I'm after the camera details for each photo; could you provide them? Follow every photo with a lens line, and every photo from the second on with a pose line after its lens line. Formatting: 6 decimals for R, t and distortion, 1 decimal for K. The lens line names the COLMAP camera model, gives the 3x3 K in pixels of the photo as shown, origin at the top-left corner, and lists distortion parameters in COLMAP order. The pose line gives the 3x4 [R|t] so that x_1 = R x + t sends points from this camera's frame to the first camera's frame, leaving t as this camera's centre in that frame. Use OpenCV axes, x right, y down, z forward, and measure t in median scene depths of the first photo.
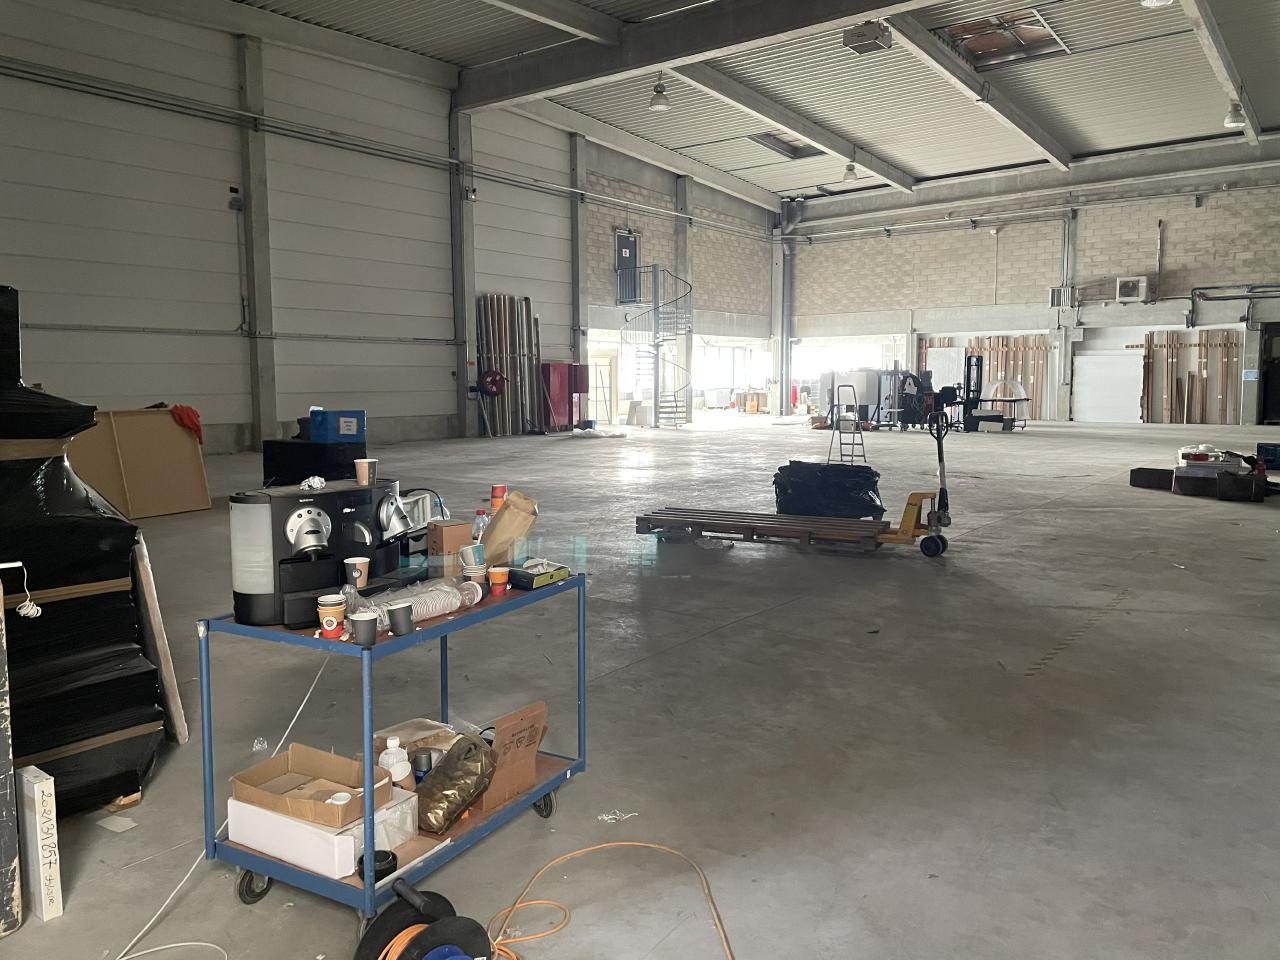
lens RADIAL K [[965.0, 0, 635.6], [0, 965.0, 468.2], [0, 0, 1]] dist [0.071996, -0.087558]
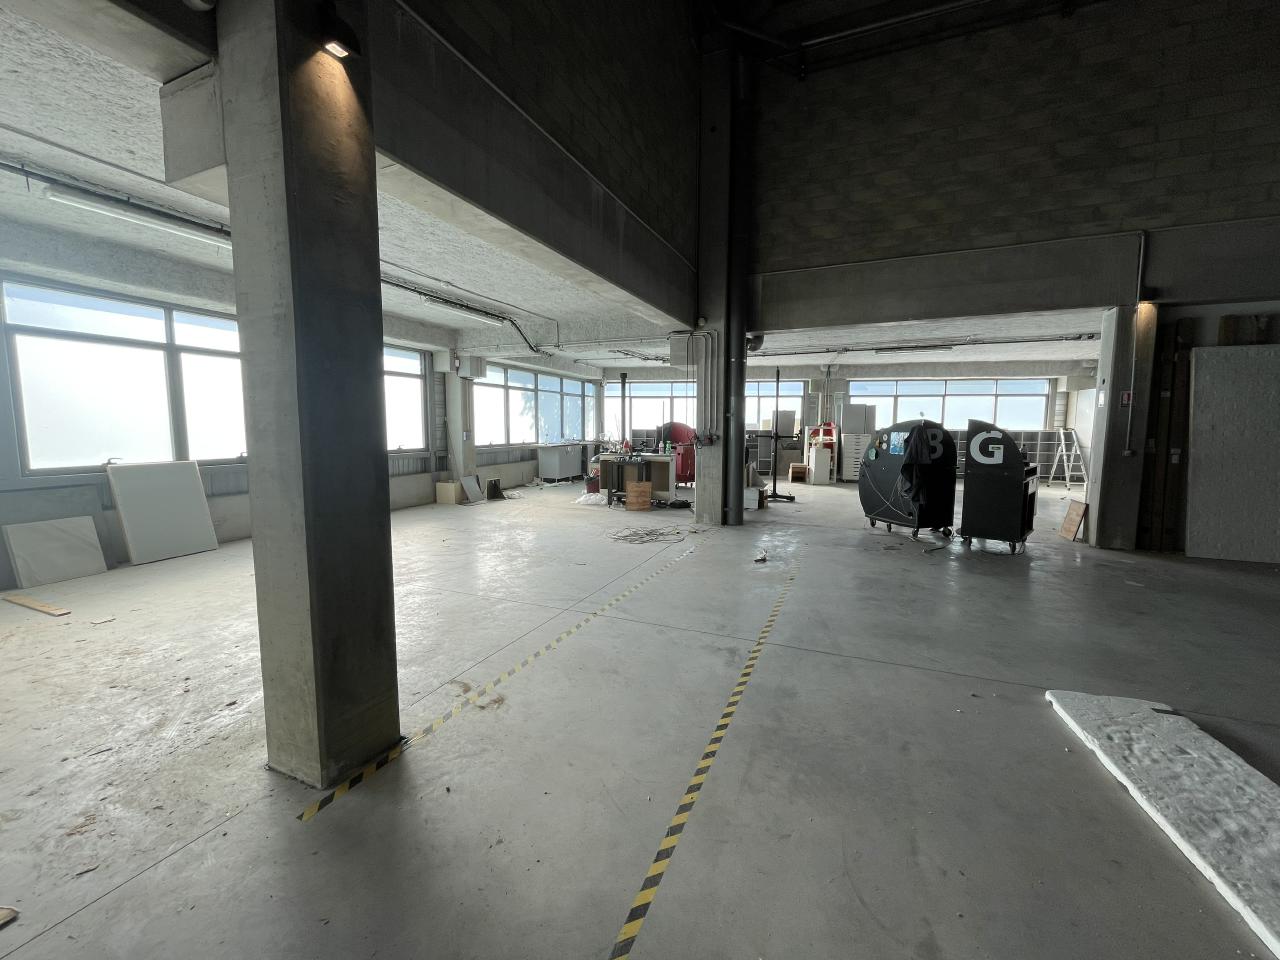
lens RADIAL K [[513.6, 0, 640.5], [0, 513.6, 476.6], [0, 0, 1]] dist [-0.008151, 0.000666]
pose [[0.970401, -0.017357, 0.240877, 0.081177], [0.016472, 0.999848, 0.005689, -0.092588], [-0.240939, -0.001553, 0.970539, 0.978113]]
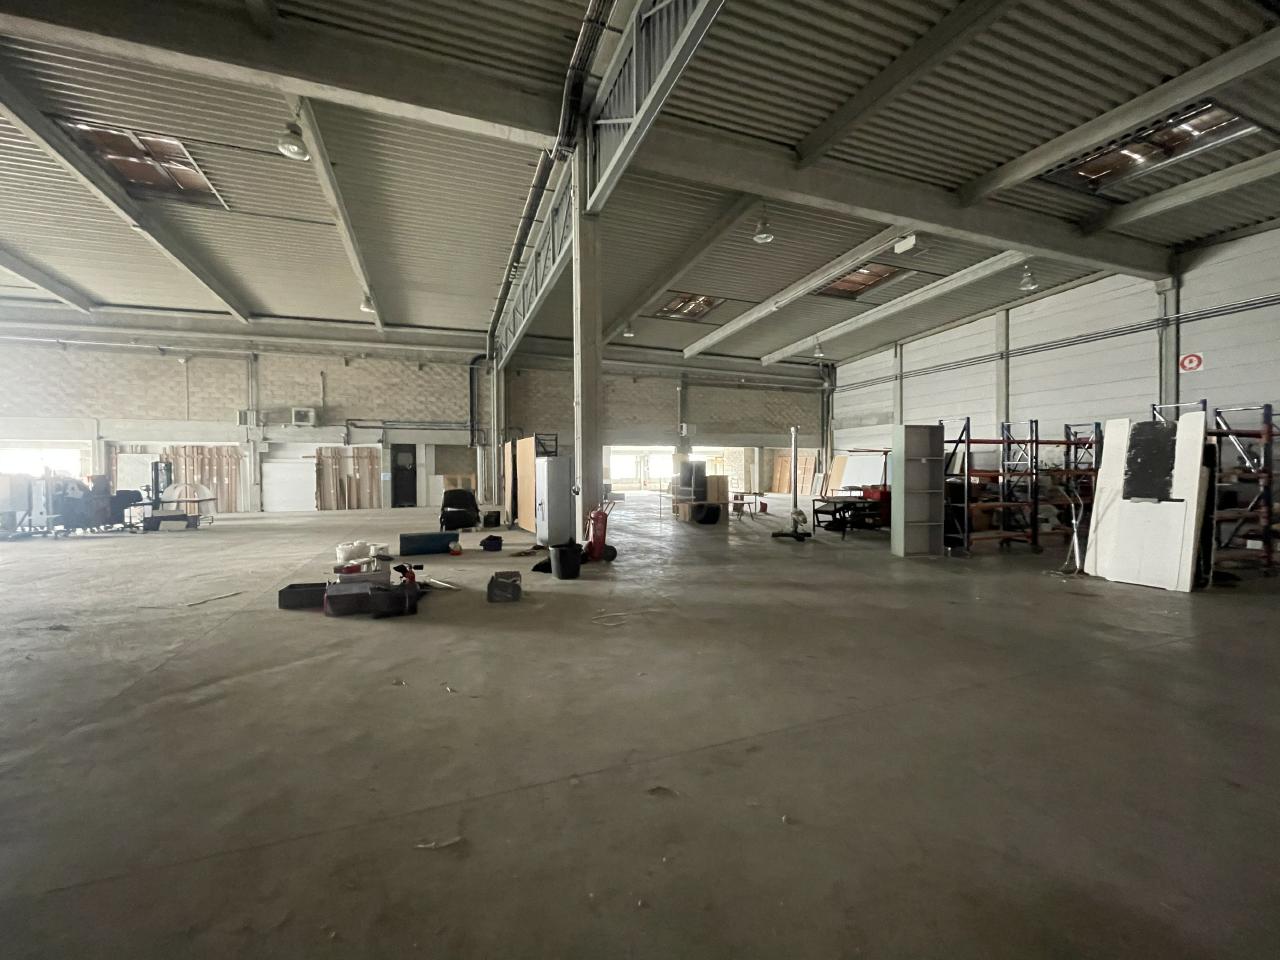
lens RADIAL K [[513.6, 0, 640.2], [0, 513.6, 472.1], [0, 0, 1]] dist [-0.008151, 0.000666]
pose [[0.519560, -0.002979, 0.854429, 0.125029], [0.084575, 0.995262, -0.047958, -0.026249], [-0.850238, 0.097181, 0.517350, 0.207821]]
